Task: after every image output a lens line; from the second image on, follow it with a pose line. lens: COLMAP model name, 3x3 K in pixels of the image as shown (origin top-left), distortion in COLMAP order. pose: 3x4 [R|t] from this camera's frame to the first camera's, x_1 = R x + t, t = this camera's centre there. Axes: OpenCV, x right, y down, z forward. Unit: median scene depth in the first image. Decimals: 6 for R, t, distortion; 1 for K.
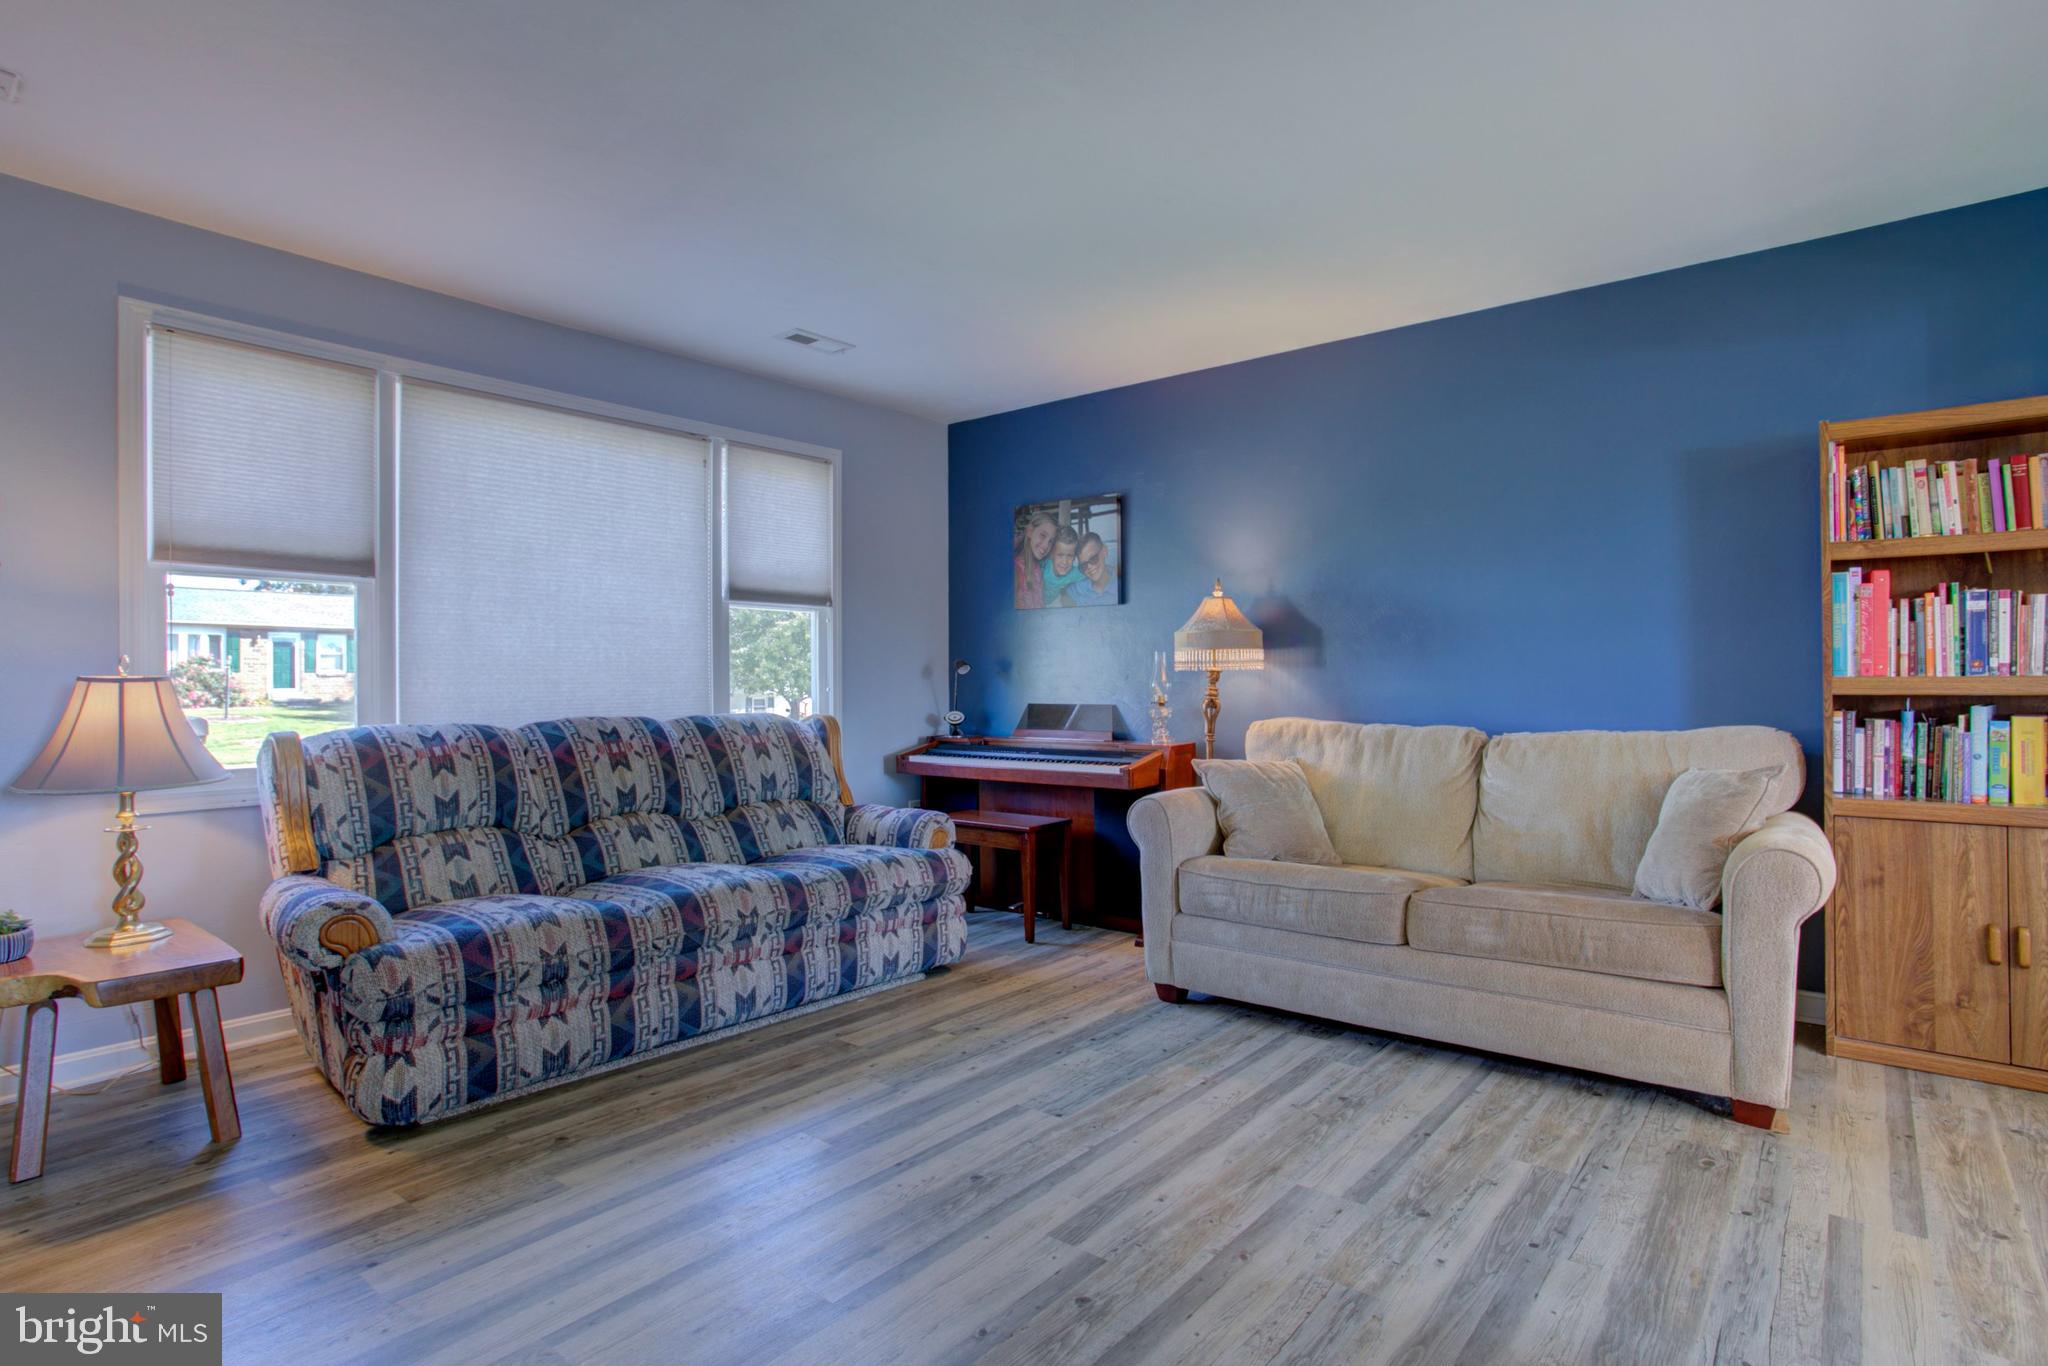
lens RADIAL K [[1023.3, 0, 1023.8], [0, 1023.3, 674.9], [0, 0, 1]] dist [-0.052564, 0.039683]
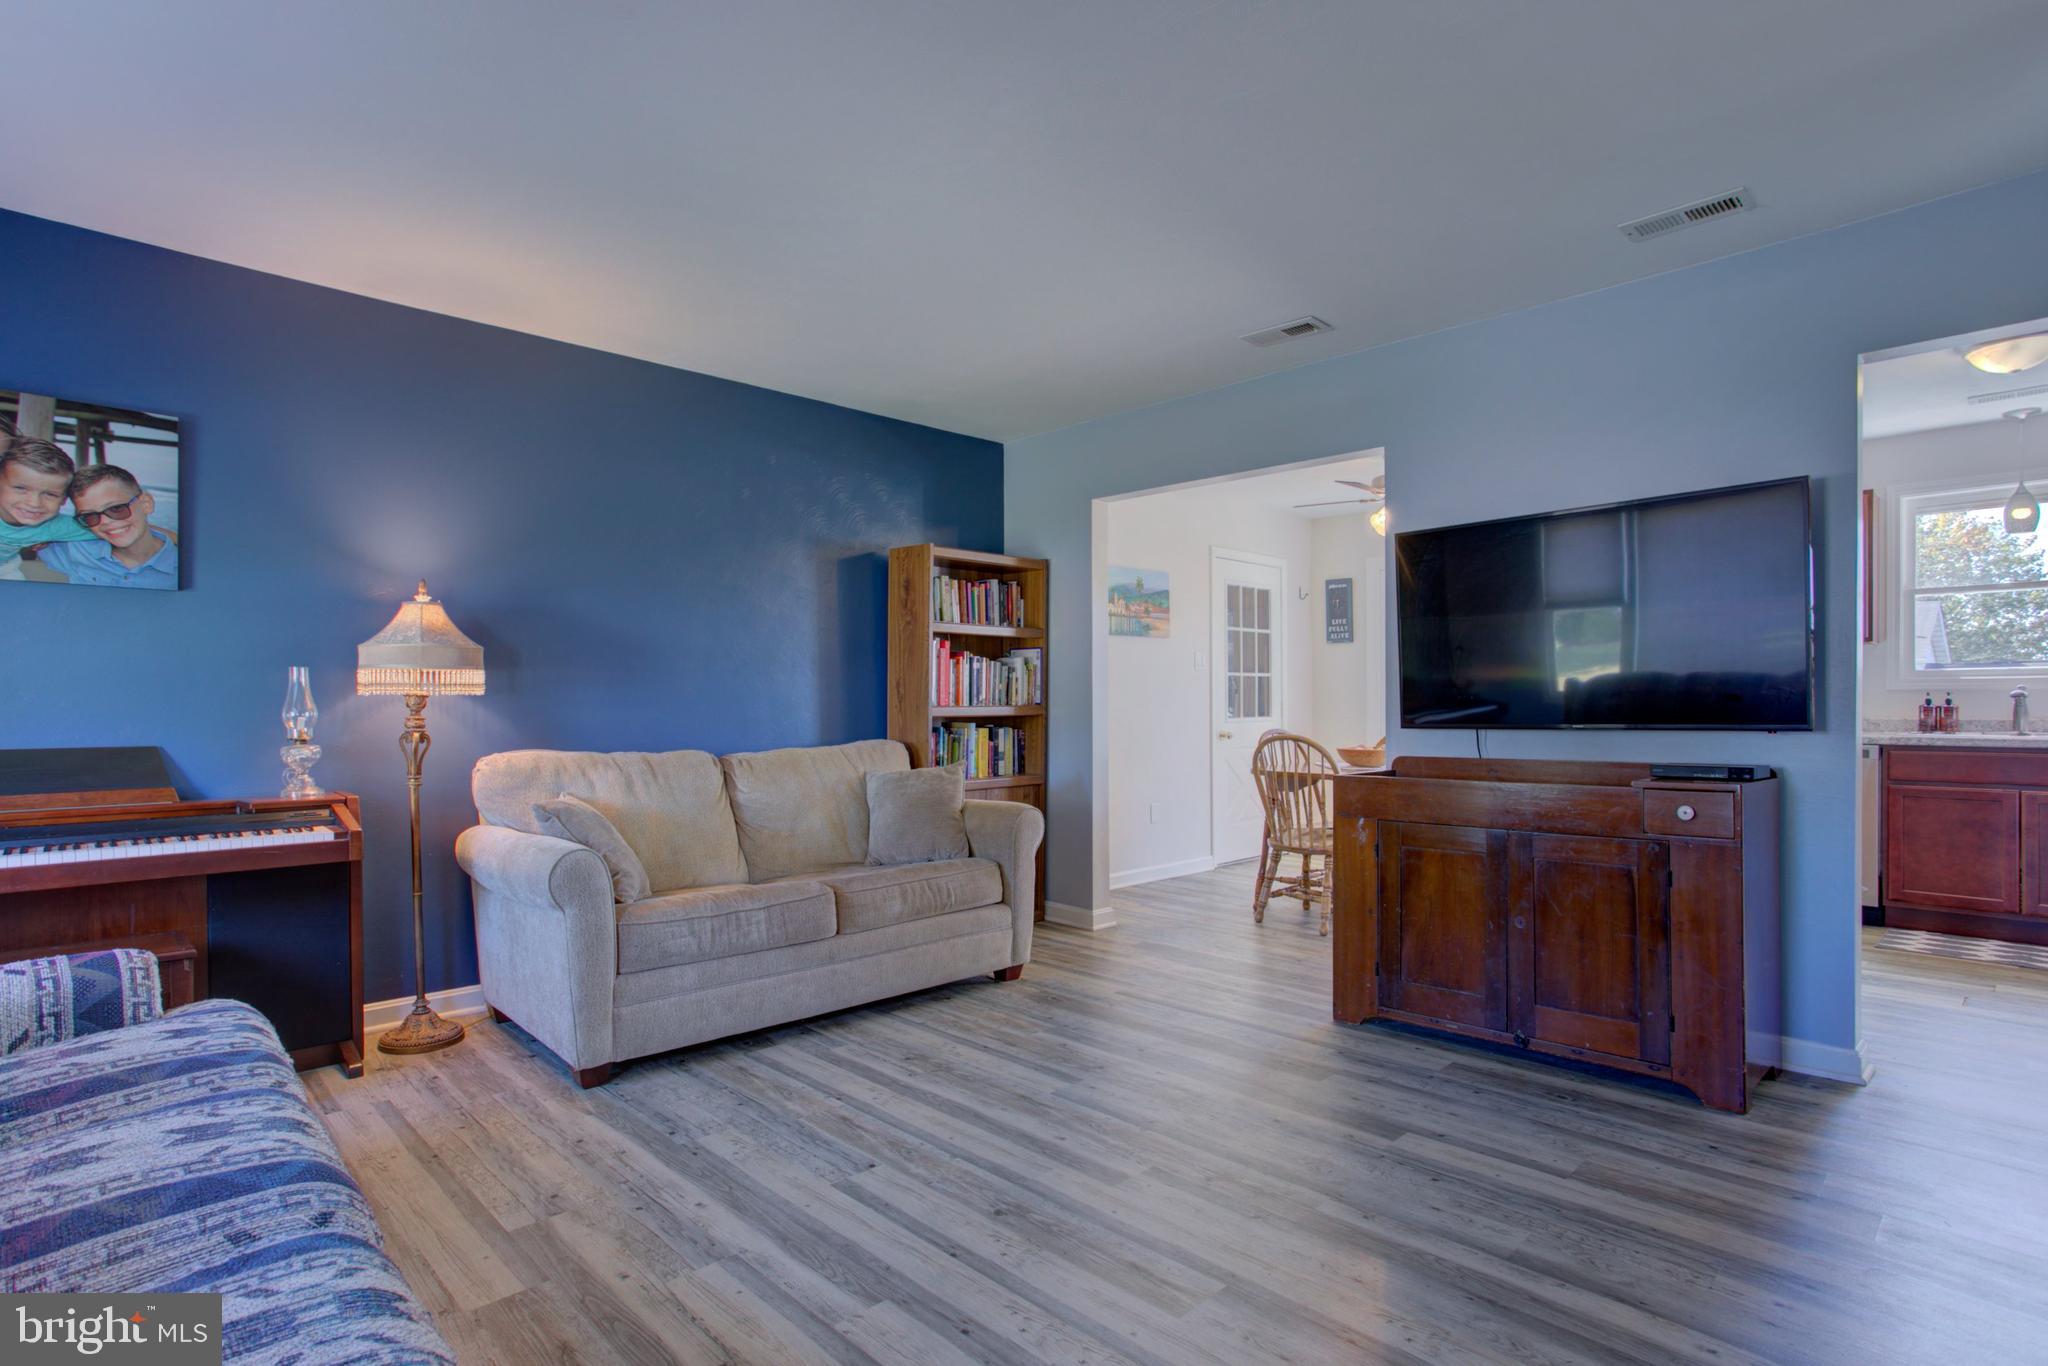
lens RADIAL K [[1036.7, 0, 1001.4], [0, 1036.7, 706.5], [0, 0, 1]] dist [-0.055853, 0.040101]
pose [[0.136657, 0.002995, 0.990614, -0.752683], [-0.003842, 0.999990, -0.002493, 0.006775], [-0.990611, -0.003466, 0.136667, 0.630827]]
